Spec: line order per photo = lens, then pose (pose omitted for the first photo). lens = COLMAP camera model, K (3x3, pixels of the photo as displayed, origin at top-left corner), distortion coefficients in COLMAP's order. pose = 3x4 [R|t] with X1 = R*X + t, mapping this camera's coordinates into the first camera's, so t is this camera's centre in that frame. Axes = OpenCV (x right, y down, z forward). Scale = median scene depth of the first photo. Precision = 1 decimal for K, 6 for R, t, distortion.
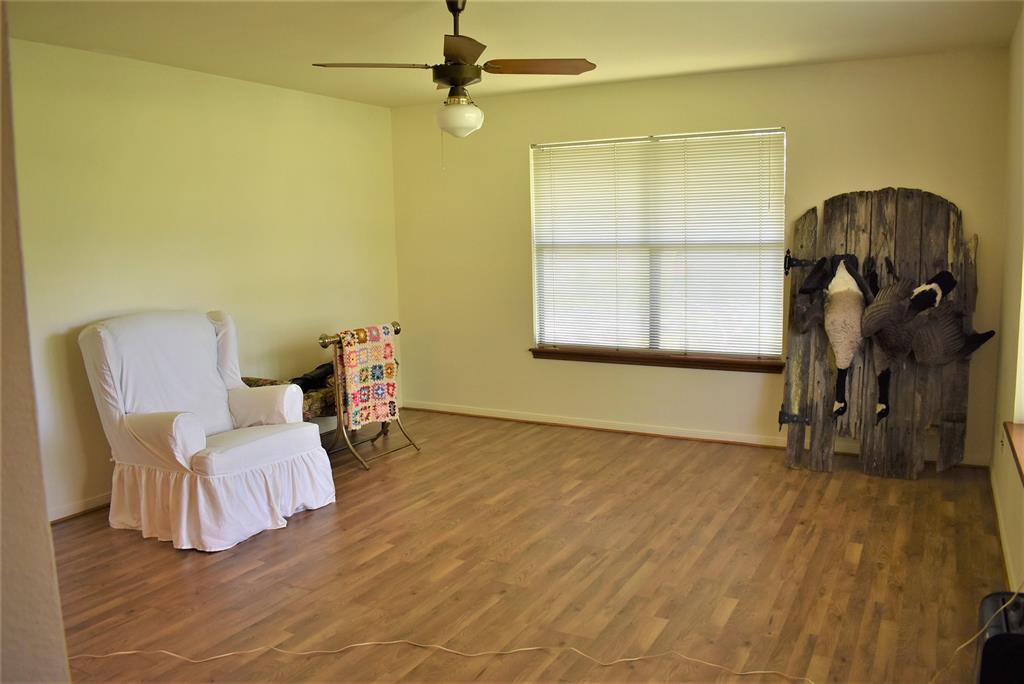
lens RADIAL K [[813.7, 0, 515.3], [0, 813.7, 313.4], [0, 0, 1]] dist [-0.069932, 0.000847]
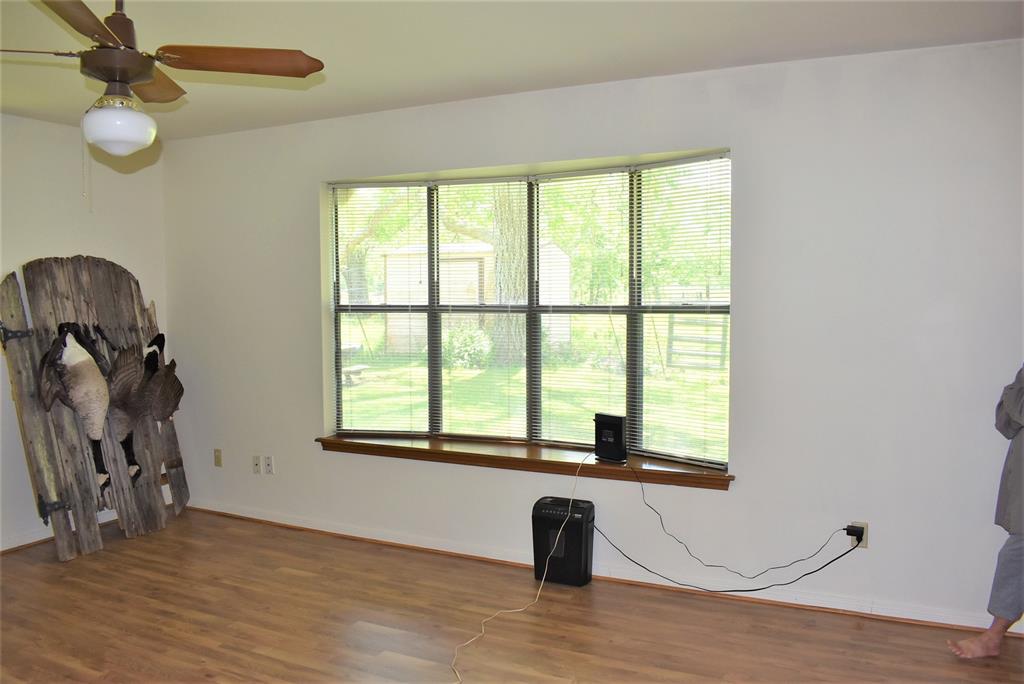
lens RADIAL K [[813.7, 0, 515.3], [0, 813.7, 313.4], [0, 0, 1]] dist [-0.069932, 0.000847]
pose [[-0.031441, -0.013079, 0.999420, -0.559651], [0.102789, 0.994570, 0.016249, -0.045876], [-0.994206, 0.103241, -0.029926, 0.506309]]
